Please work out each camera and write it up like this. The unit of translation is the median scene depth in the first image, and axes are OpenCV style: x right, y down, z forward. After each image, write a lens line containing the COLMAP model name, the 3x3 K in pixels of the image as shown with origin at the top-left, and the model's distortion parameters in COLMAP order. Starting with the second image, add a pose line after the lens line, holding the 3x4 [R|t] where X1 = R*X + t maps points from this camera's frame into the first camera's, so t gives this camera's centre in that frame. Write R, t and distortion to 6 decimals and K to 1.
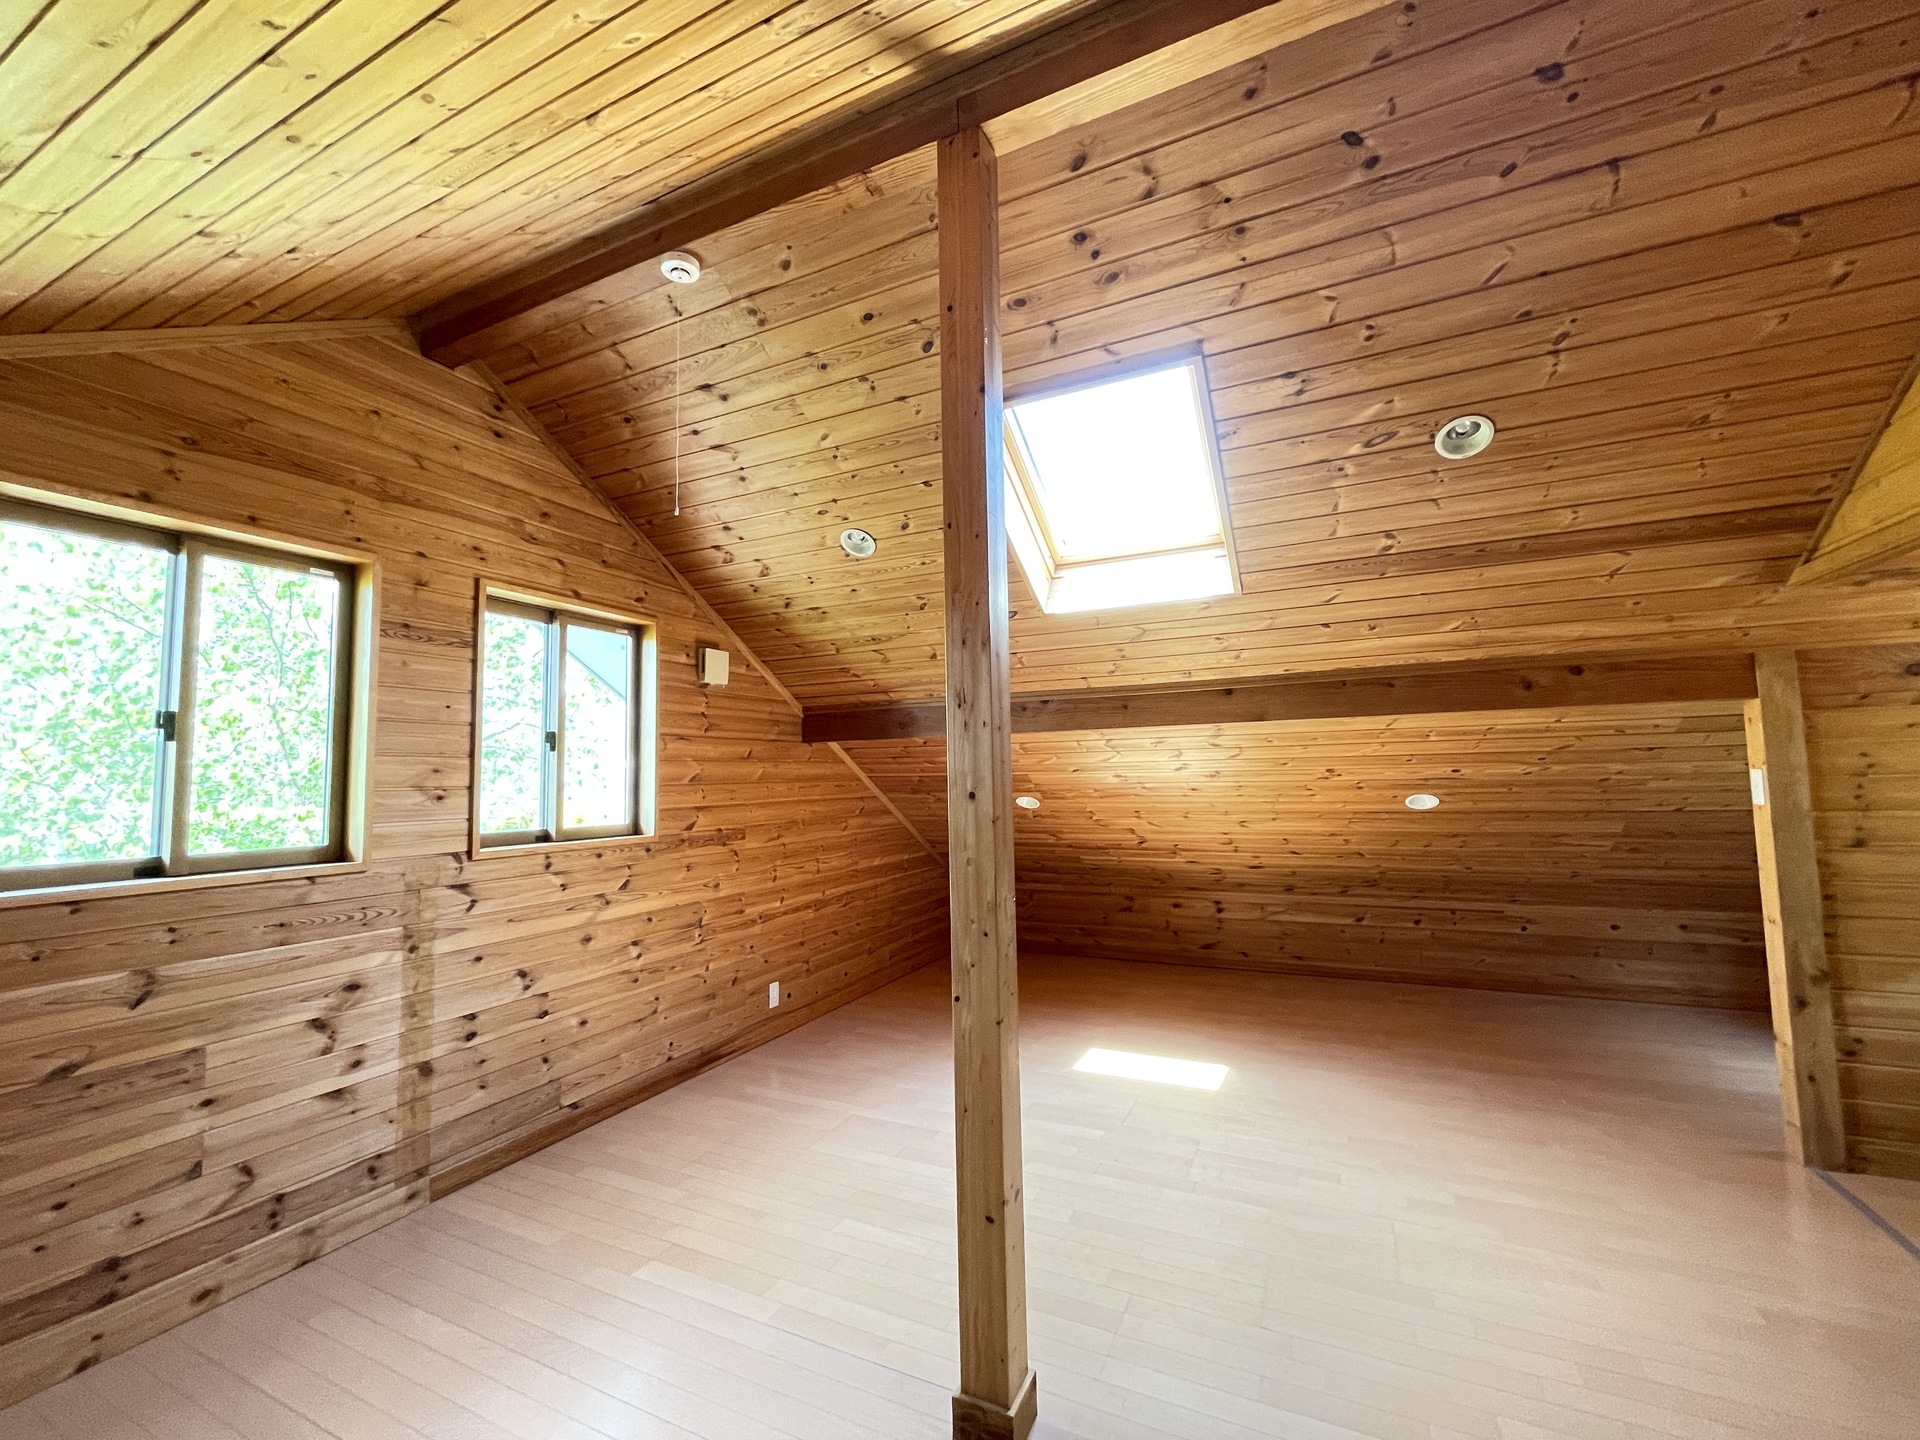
lens RADIAL K [[779.6, 0, 964.6], [0, 779.6, 718.9], [0, 0, 1]] dist [-0.000093, 0.000069]
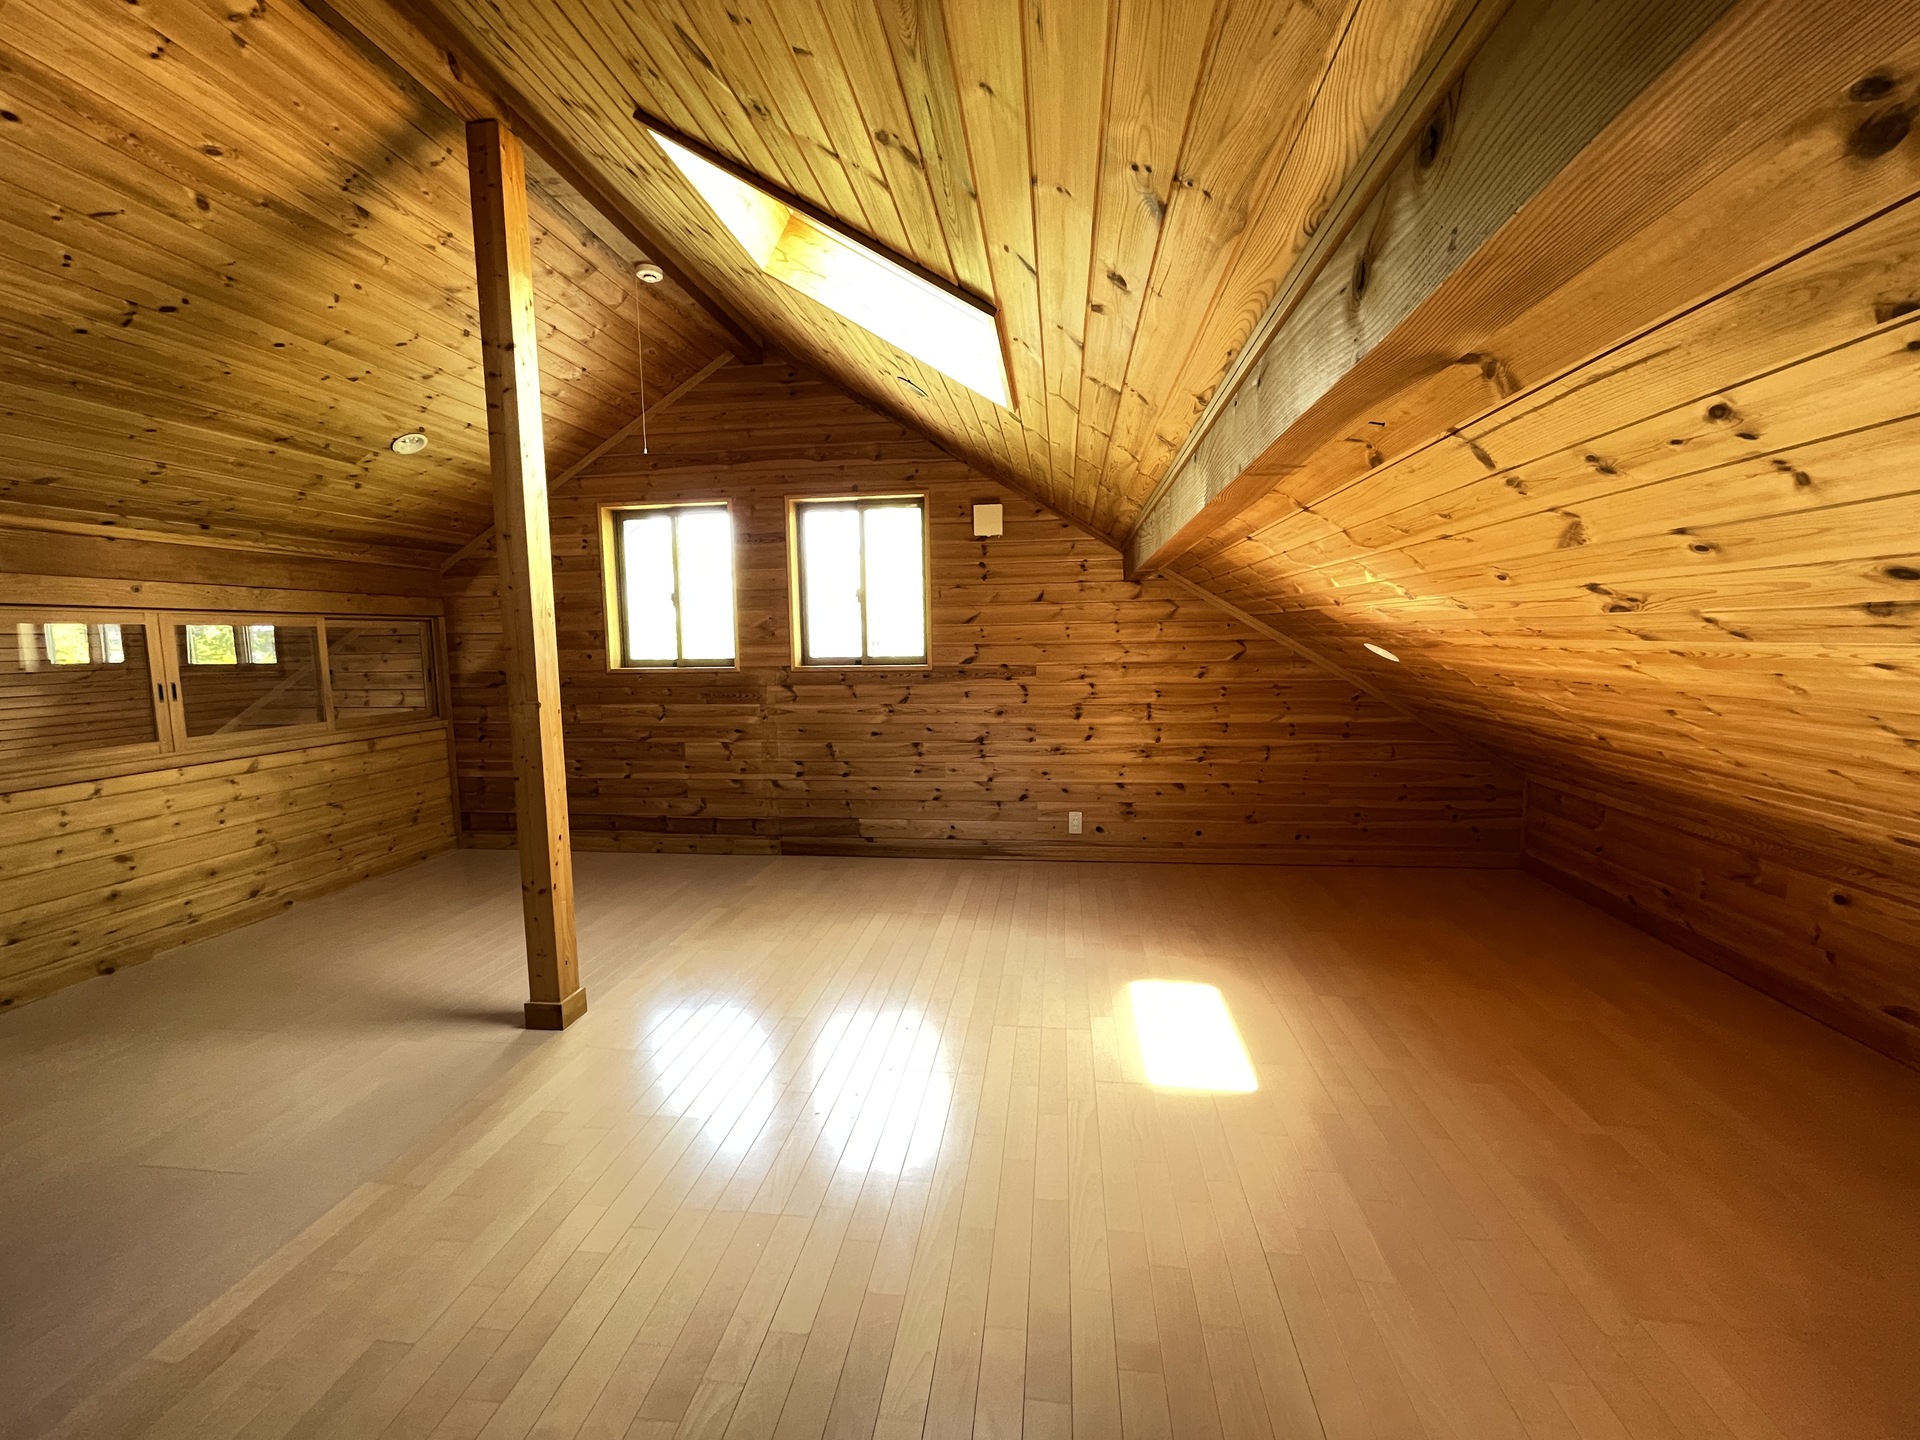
lens RADIAL K [[779.6, 0, 958.9], [0, 779.6, 719.2], [0, 0, 1]] dist [-0.000093, 0.000069]
pose [[0.307594, 0.113849, -0.944682, 1.248466], [0.082656, 0.985866, 0.145726, 0.080425], [0.947921, -0.122908, 0.293837, 0.981529]]
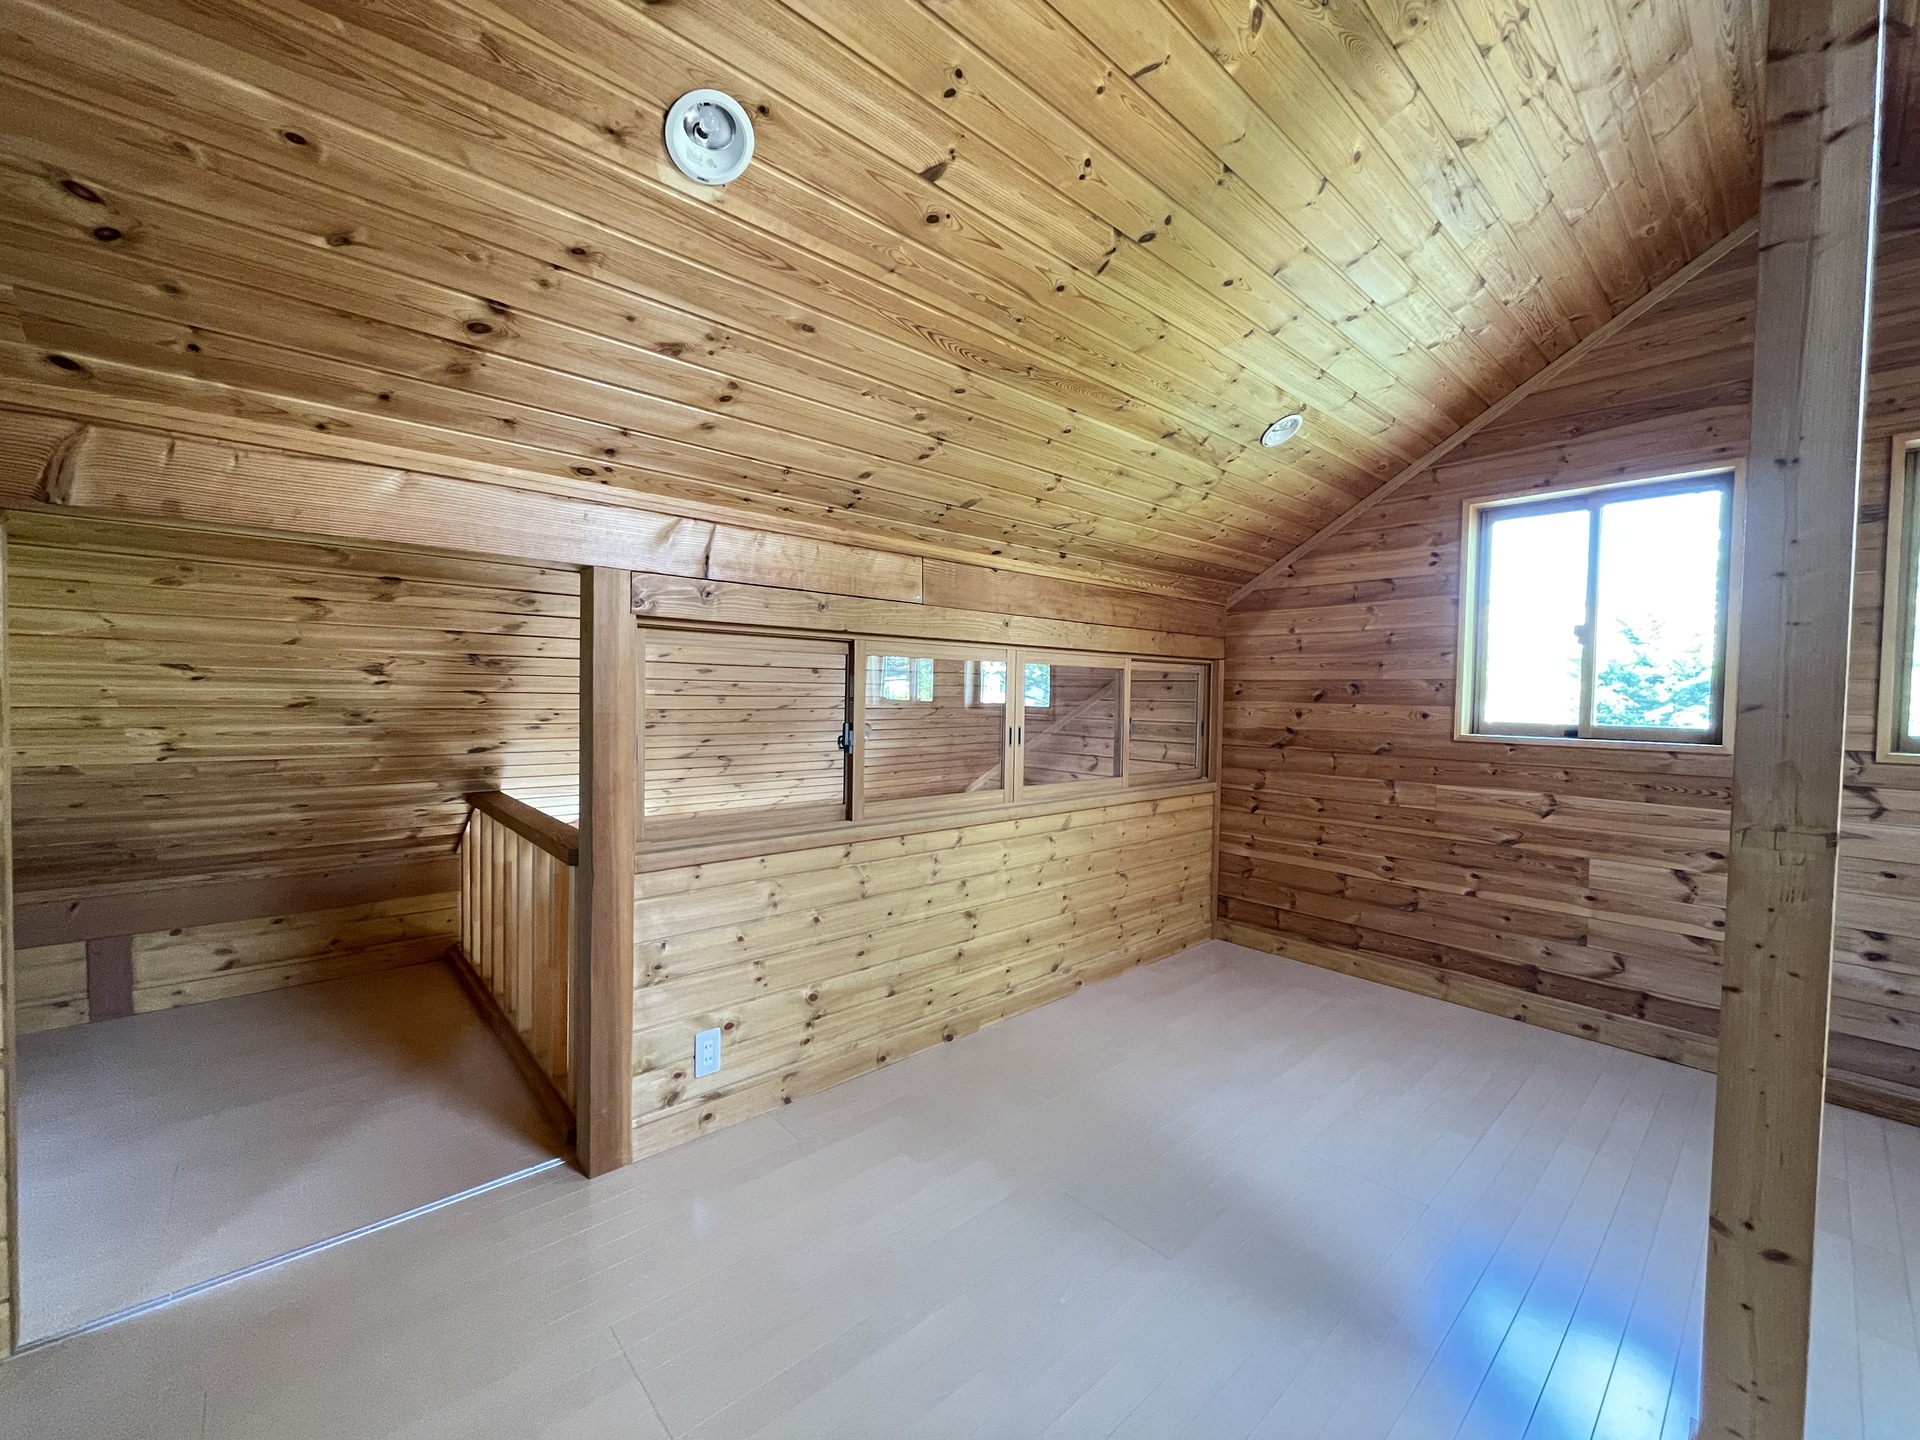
lens RADIAL K [[779.6, 0, 959.9], [0, 779.6, 721.0], [0, 0, 1]] dist [-0.000093, 0.000069]
pose [[-0.383594, 0.047358, -0.922287, 0.682033], [0.061990, 0.997752, 0.025450, 0.055545], [0.921419, -0.047410, -0.385668, 0.449325]]
